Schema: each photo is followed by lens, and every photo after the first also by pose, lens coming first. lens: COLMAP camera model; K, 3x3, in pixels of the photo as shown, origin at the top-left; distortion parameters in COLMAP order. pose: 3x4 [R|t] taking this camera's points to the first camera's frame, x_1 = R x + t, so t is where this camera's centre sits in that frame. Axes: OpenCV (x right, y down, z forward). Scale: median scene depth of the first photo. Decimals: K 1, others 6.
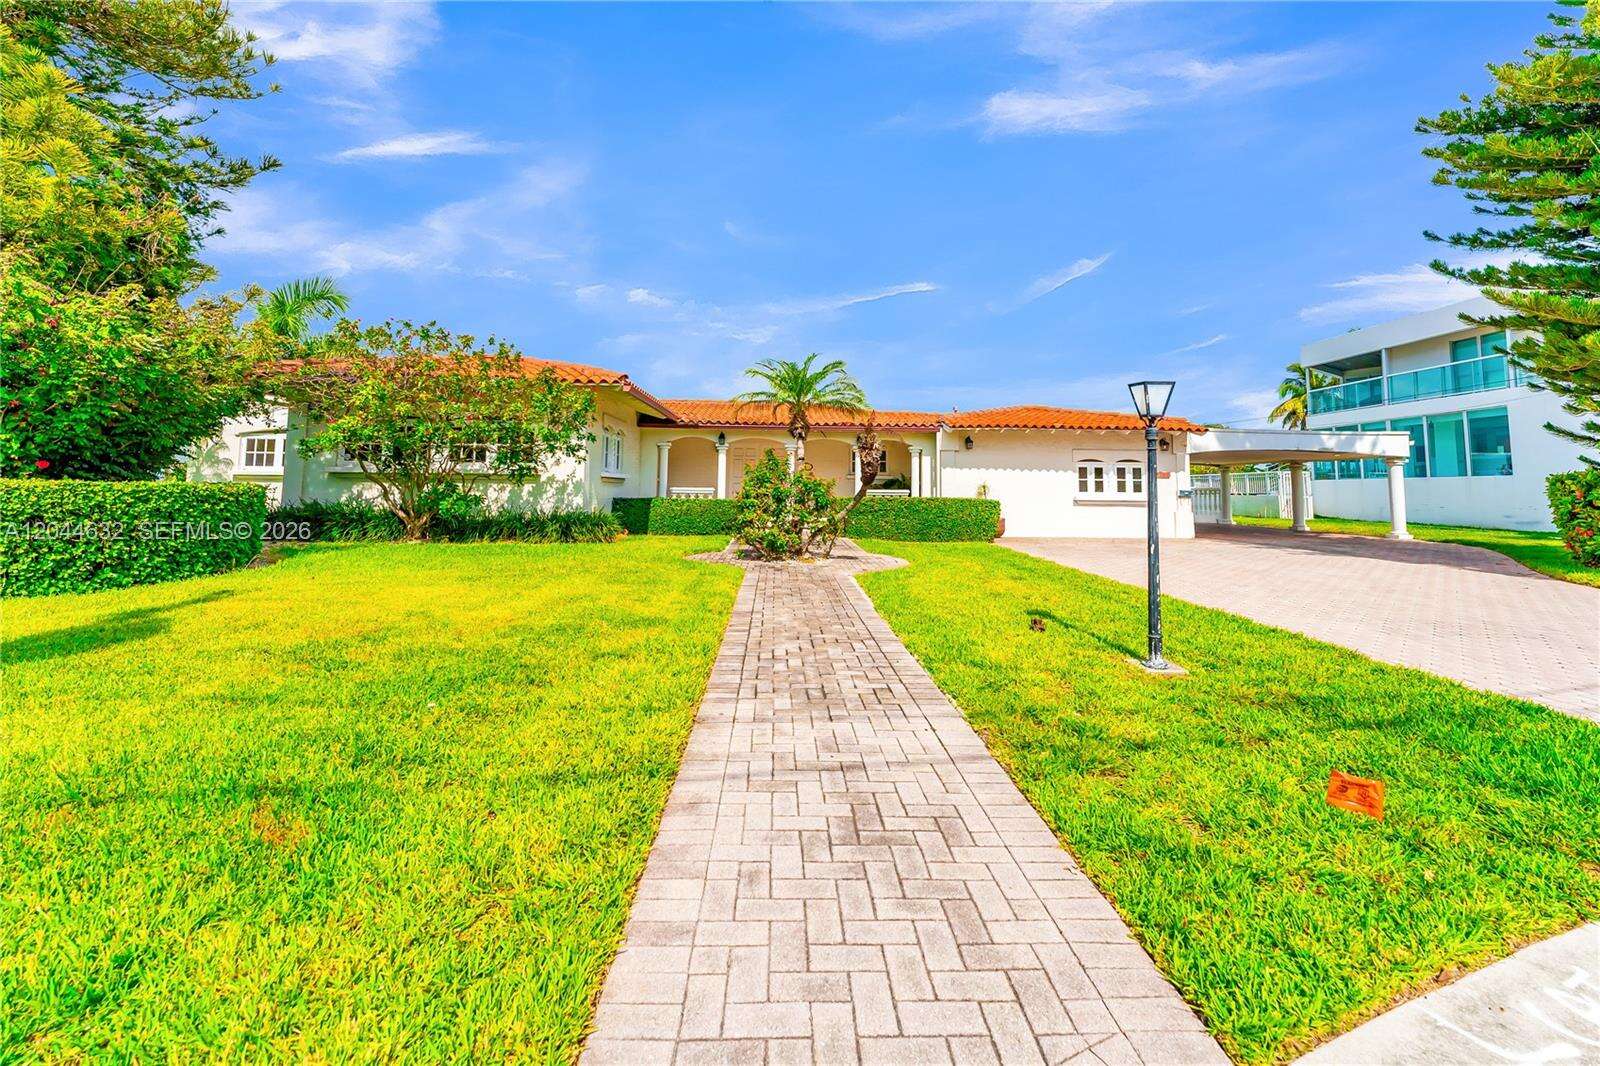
lens RADIAL K [[646.6, 0, 784.8], [0, 646.6, 434.6], [0, 0, 1]] dist [0.006386, -0.002545]
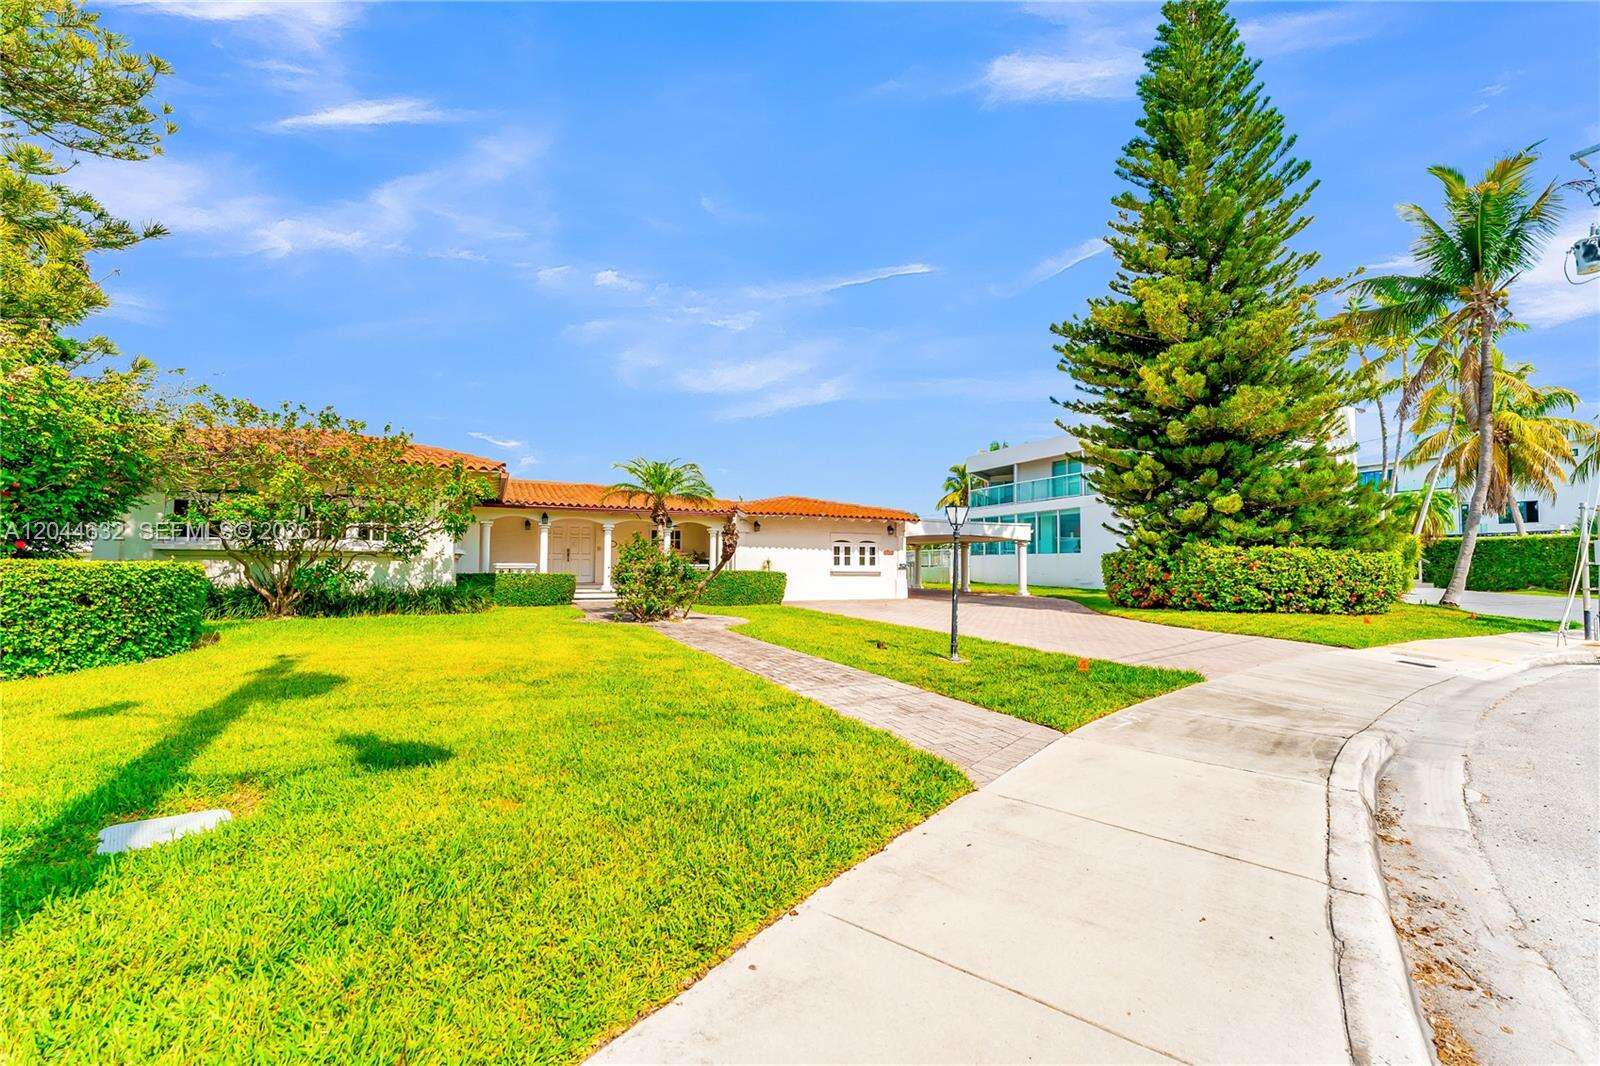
lens RADIAL K [[646.6, 0, 743.2], [0, 646.6, 540.2], [0, 0, 1]] dist [0.006386, -0.002545]
pose [[0.930409, 0.008455, 0.366425, -0.270671], [-0.026284, 0.998699, 0.043693, -0.019294], [-0.365579, -0.050284, 0.929421, -0.193091]]
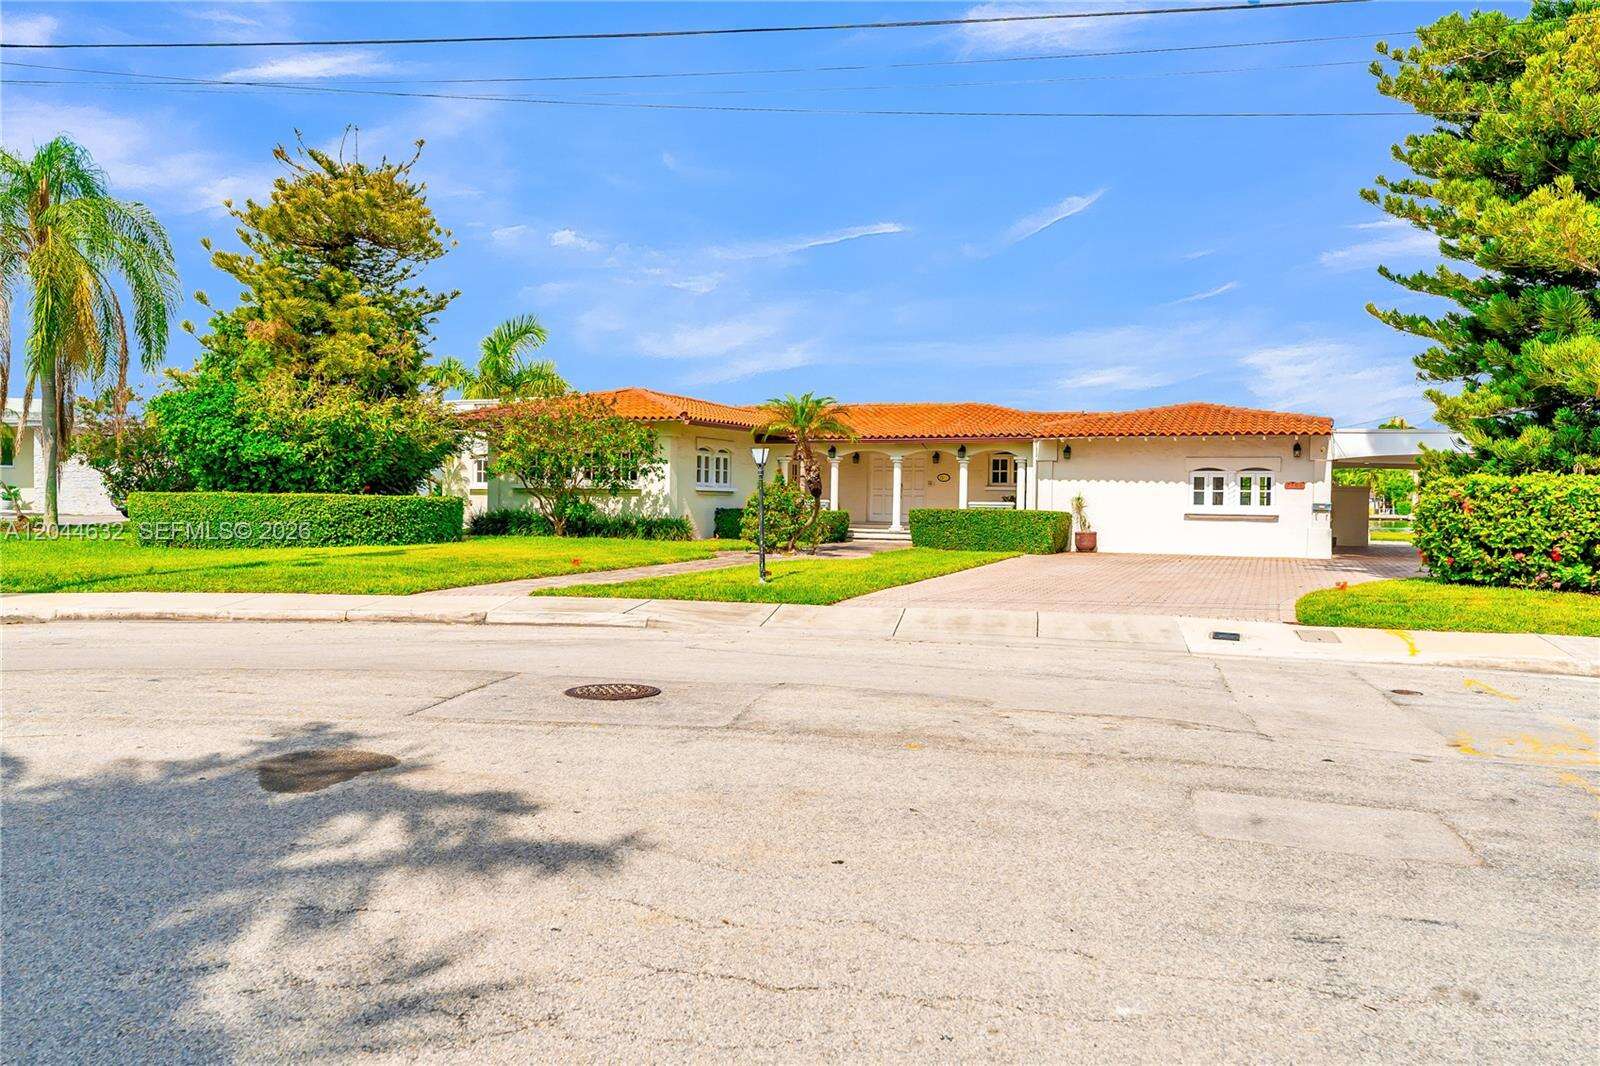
lens RADIAL K [[1082.8, 0, 796.9], [0, 1082.8, 528.7], [0, 0, 1]] dist [0.010304, -0.001279]
pose [[0.893180, 0.012619, -0.449521, 0.911132], [0.035197, 0.994578, 0.097855, -0.063046], [0.448319, -0.103224, 0.887894, -0.819181]]
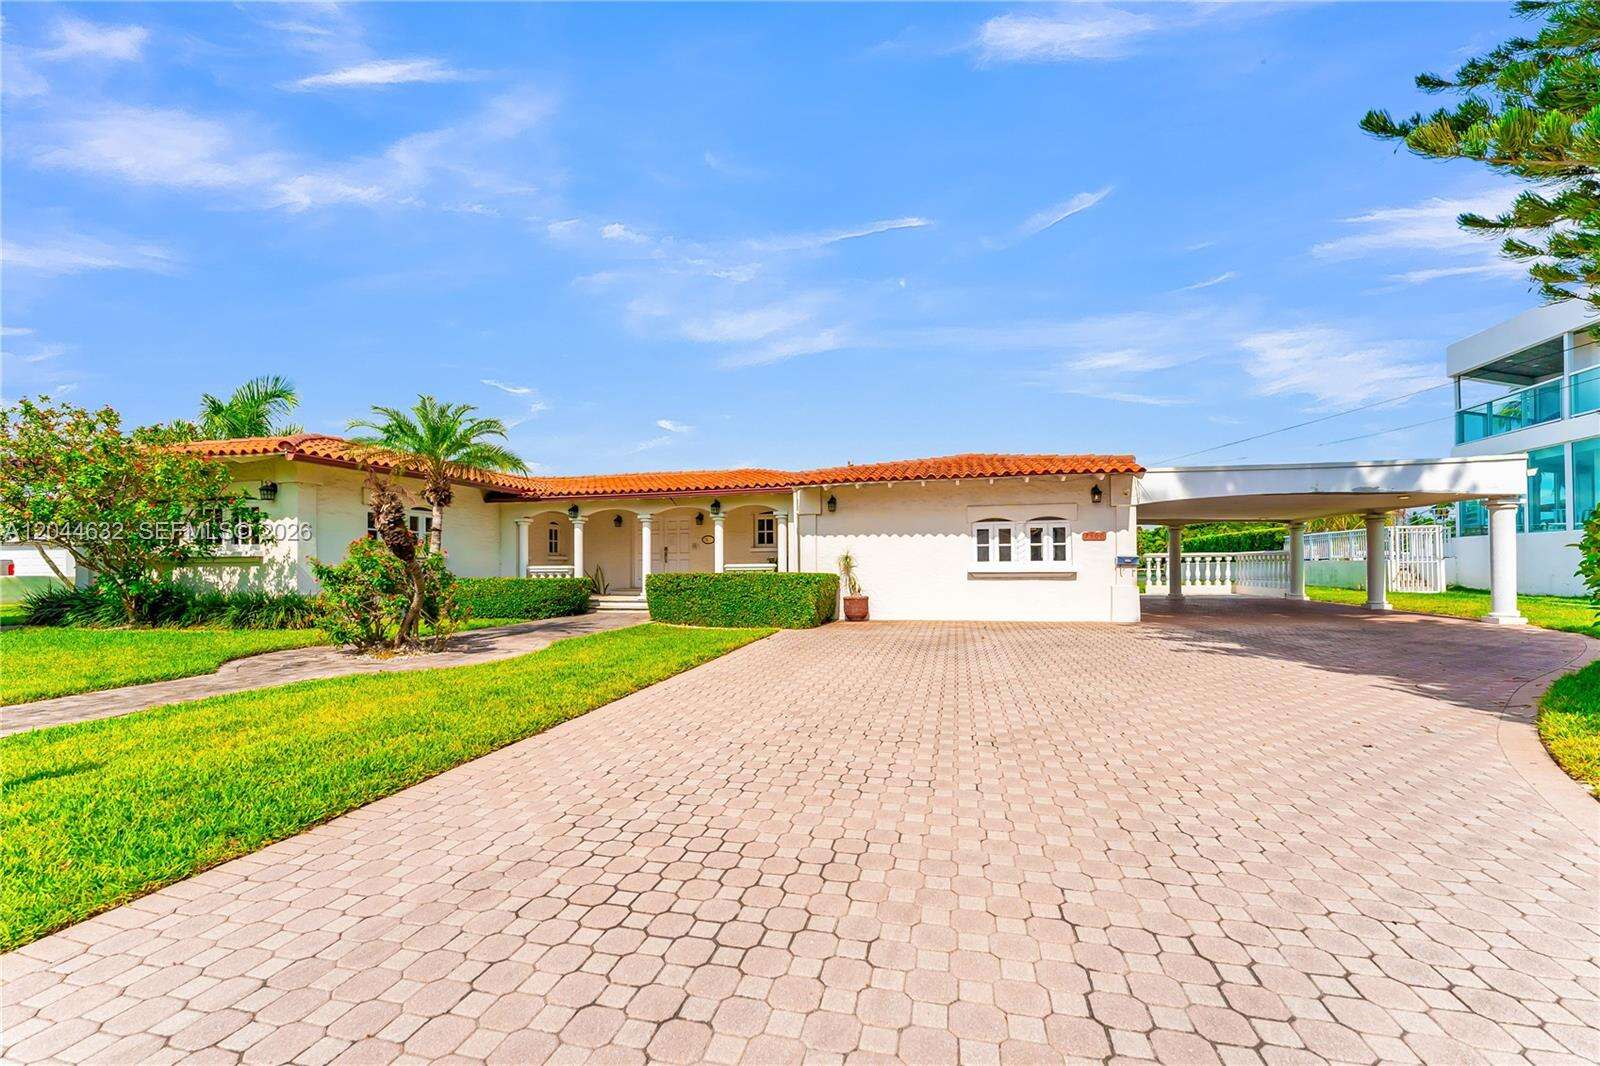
lens RADIAL K [[646.6, 0, 817.4], [0, 646.6, 559.9], [0, 0, 1]] dist [0.006386, -0.002545]
pose [[0.965943, -0.022082, -0.257813, 0.669114], [0.041118, 0.996791, 0.068679, 0.037991], [0.255469, -0.076940, 0.963751, 0.319232]]
